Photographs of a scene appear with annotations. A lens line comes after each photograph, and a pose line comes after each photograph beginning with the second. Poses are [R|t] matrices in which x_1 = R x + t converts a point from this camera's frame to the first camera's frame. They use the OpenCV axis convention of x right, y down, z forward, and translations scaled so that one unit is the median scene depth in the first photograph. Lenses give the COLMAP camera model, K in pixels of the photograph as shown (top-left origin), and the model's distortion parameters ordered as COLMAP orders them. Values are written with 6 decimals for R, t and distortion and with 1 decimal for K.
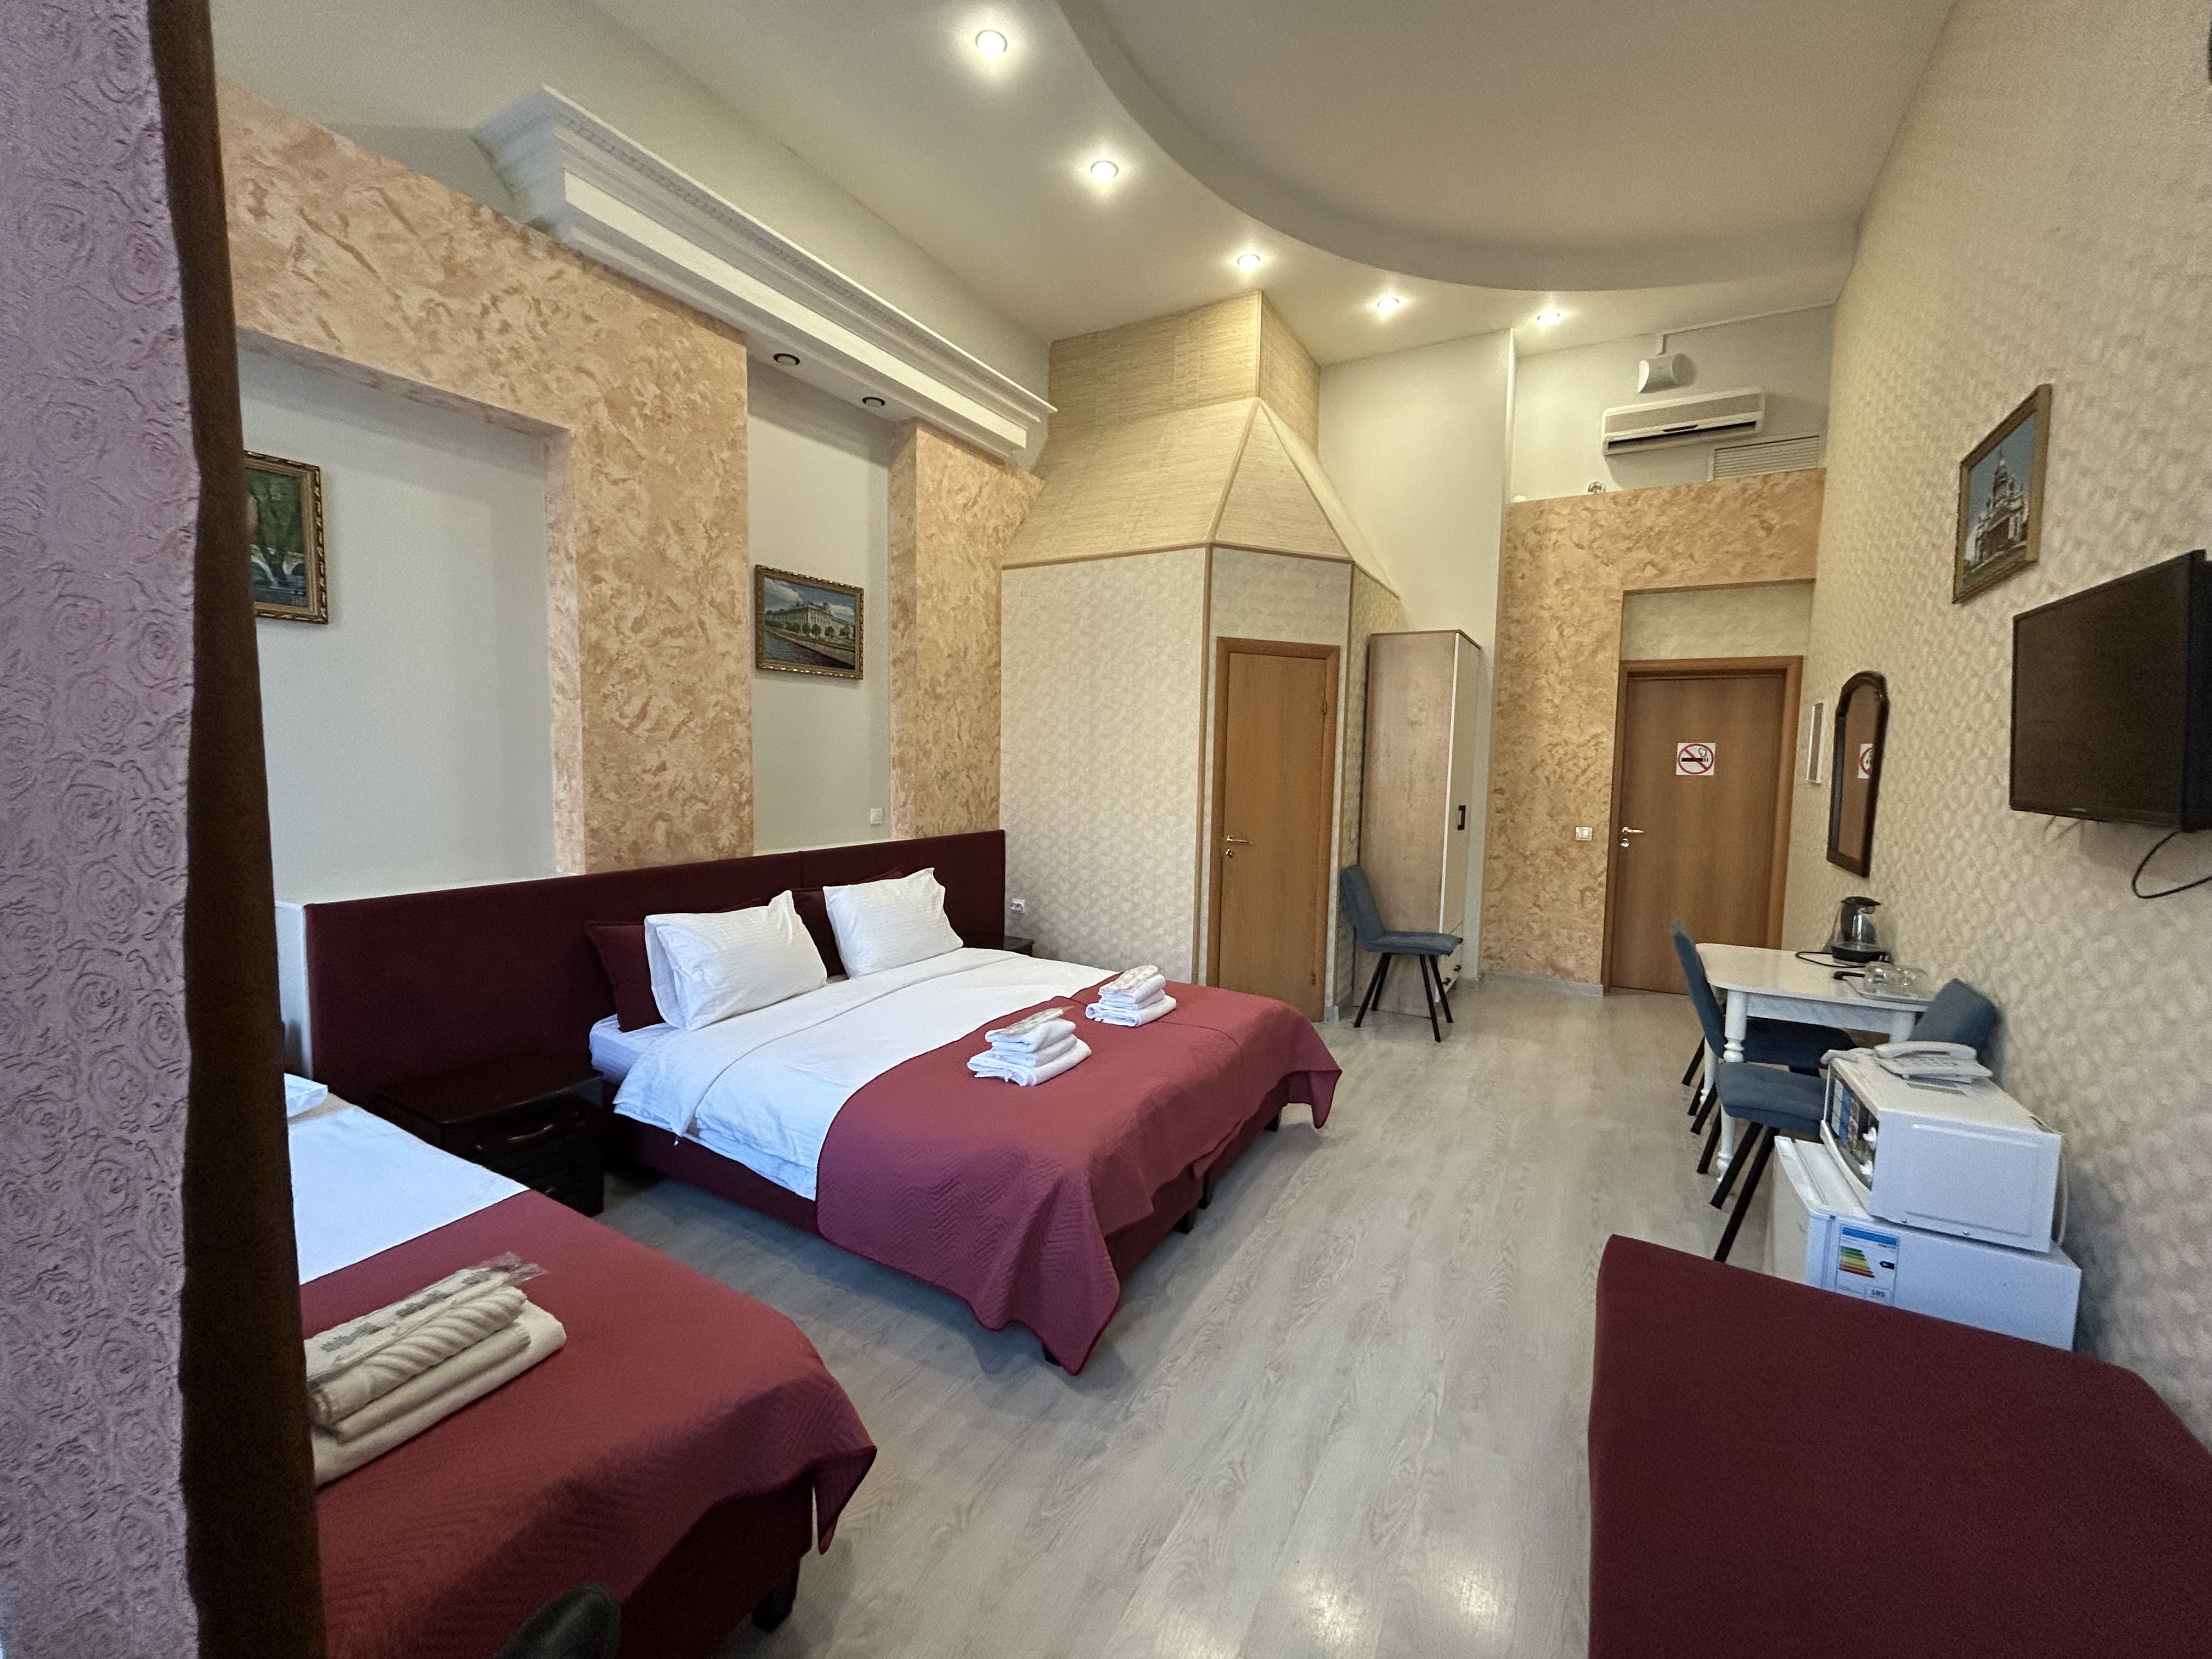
lens RADIAL K [[892.0, 0, 1110.7], [0, 892.0, 821.5], [0, 0, 1]] dist [0.004124, 0.000404]
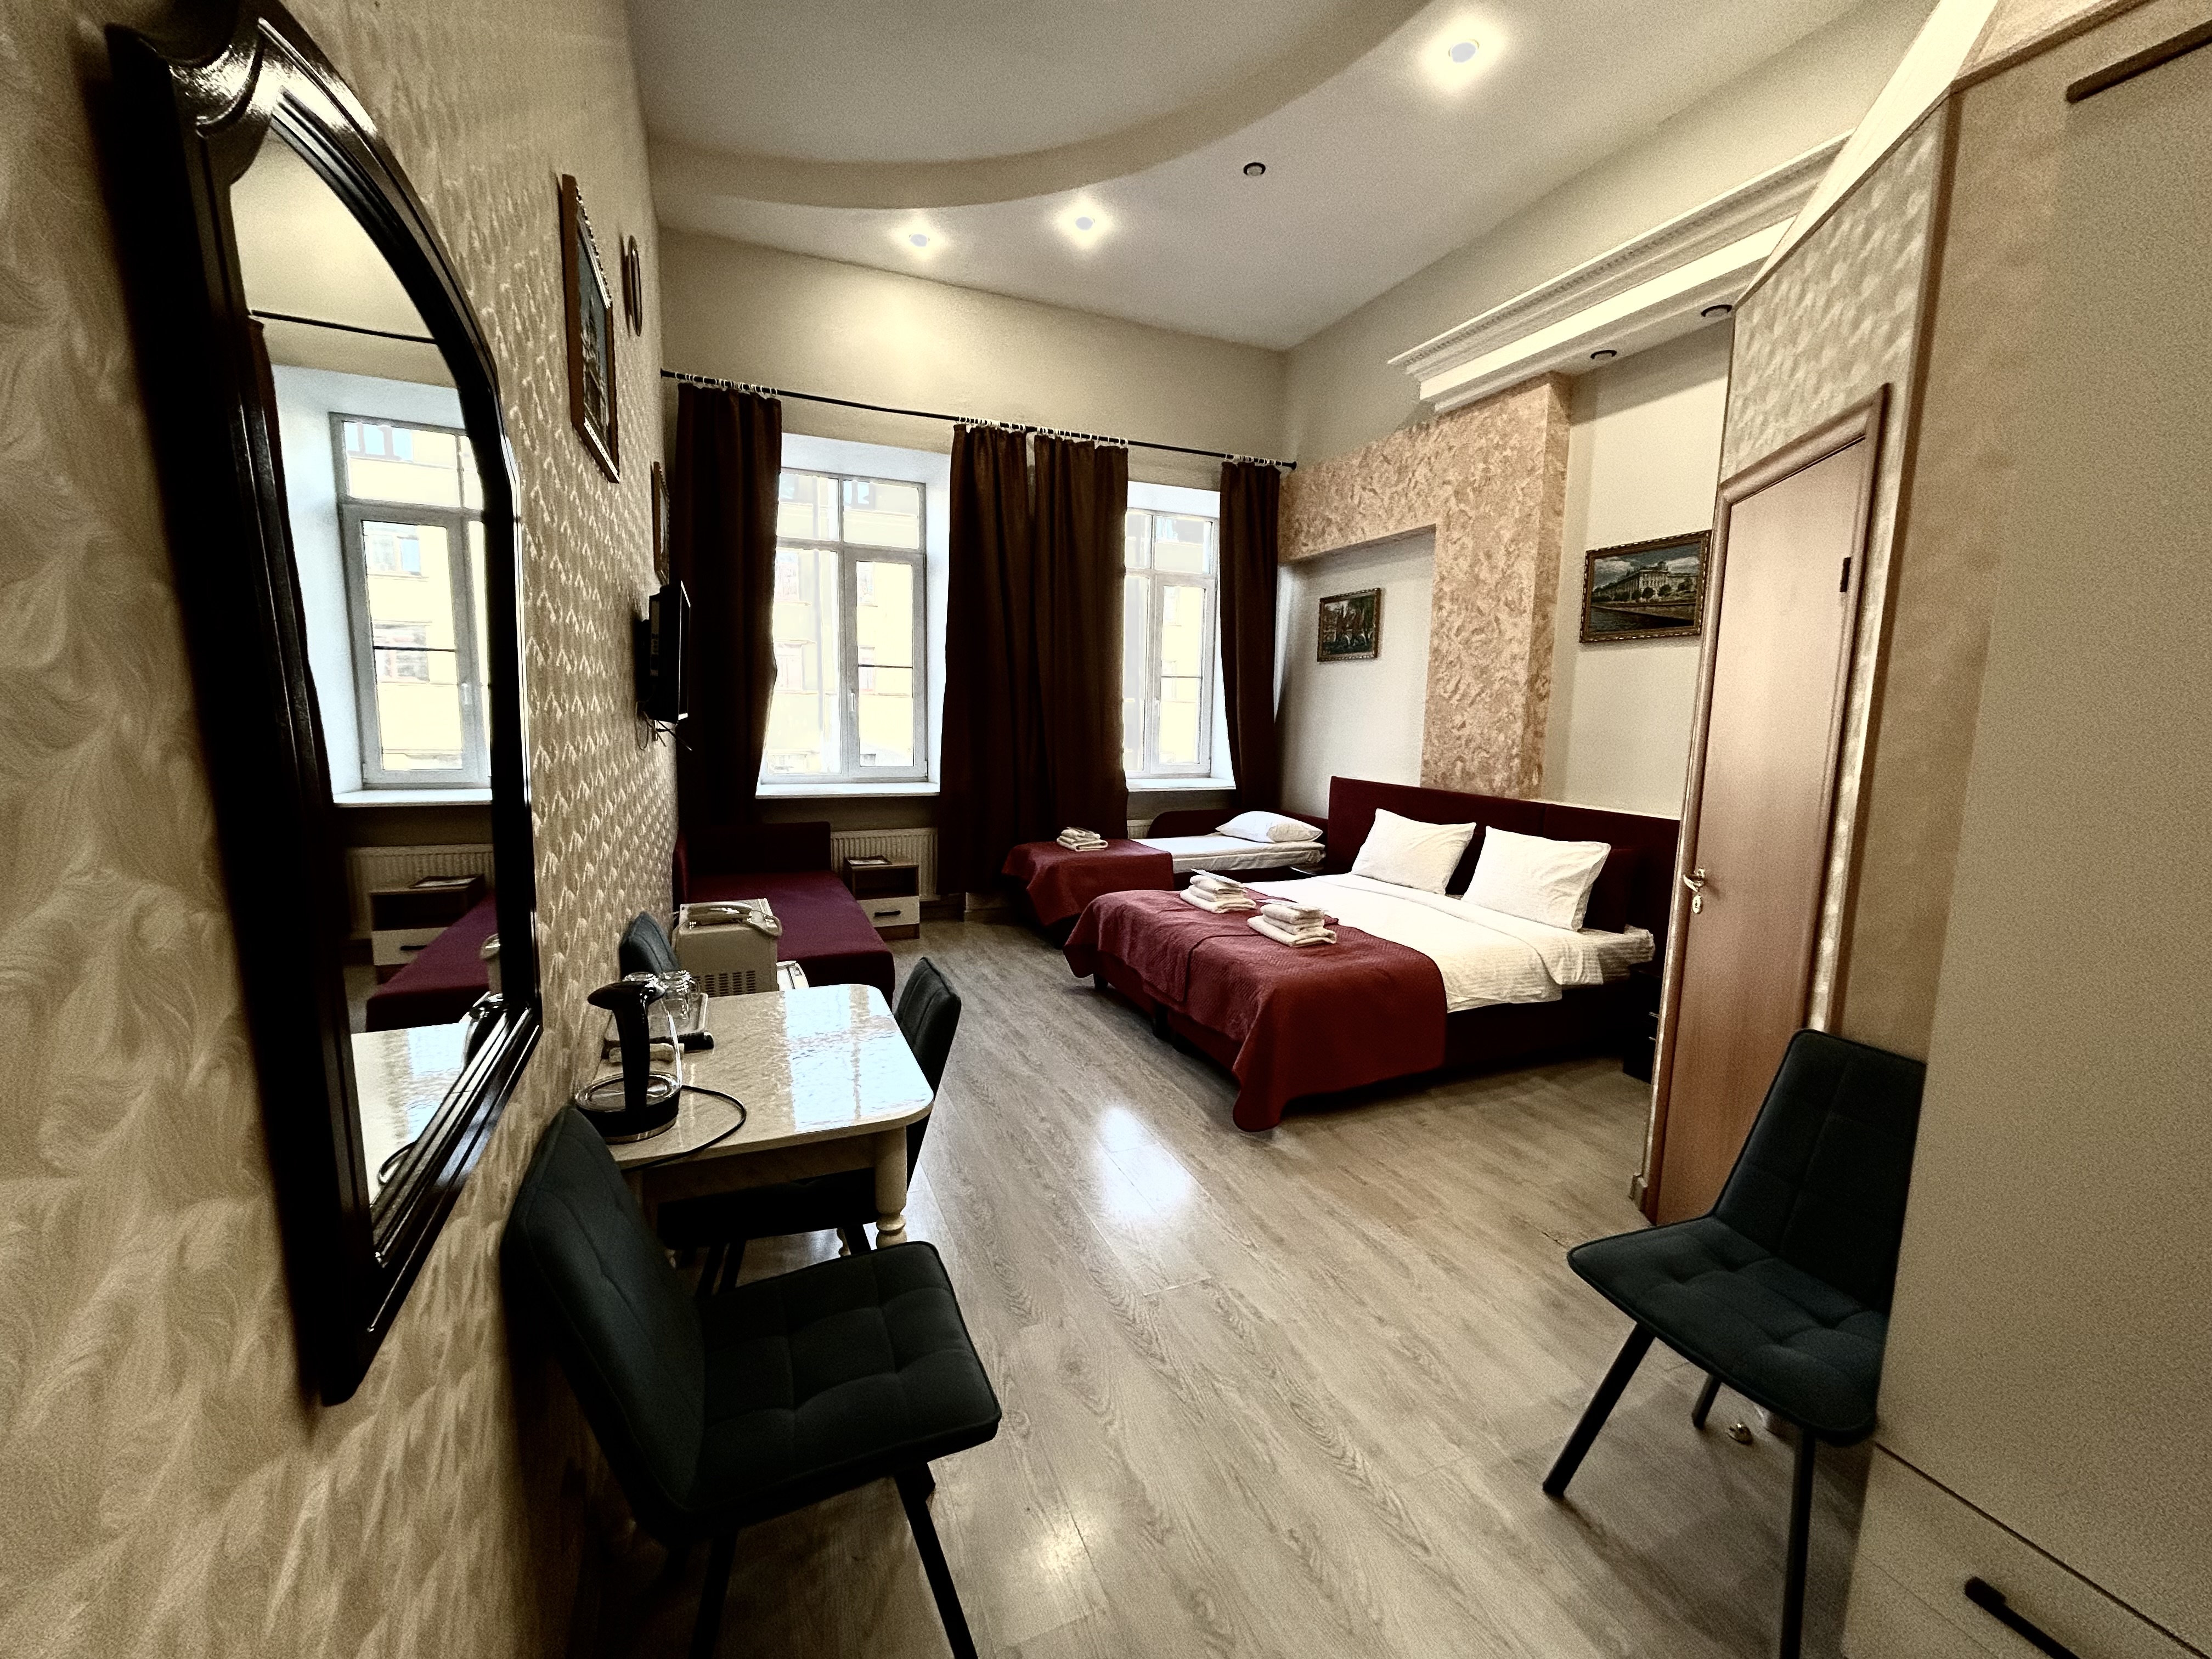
lens RADIAL K [[892.0, 0, 1112.7], [0, 892.0, 830.7], [0, 0, 1]] dist [0.004124, 0.000404]
pose [[-0.600145, 0.080223, -0.795858, 1.030915], [-0.093813, 0.981032, 0.169631, -0.085003], [0.794371, 0.176465, -0.581236, 1.423724]]
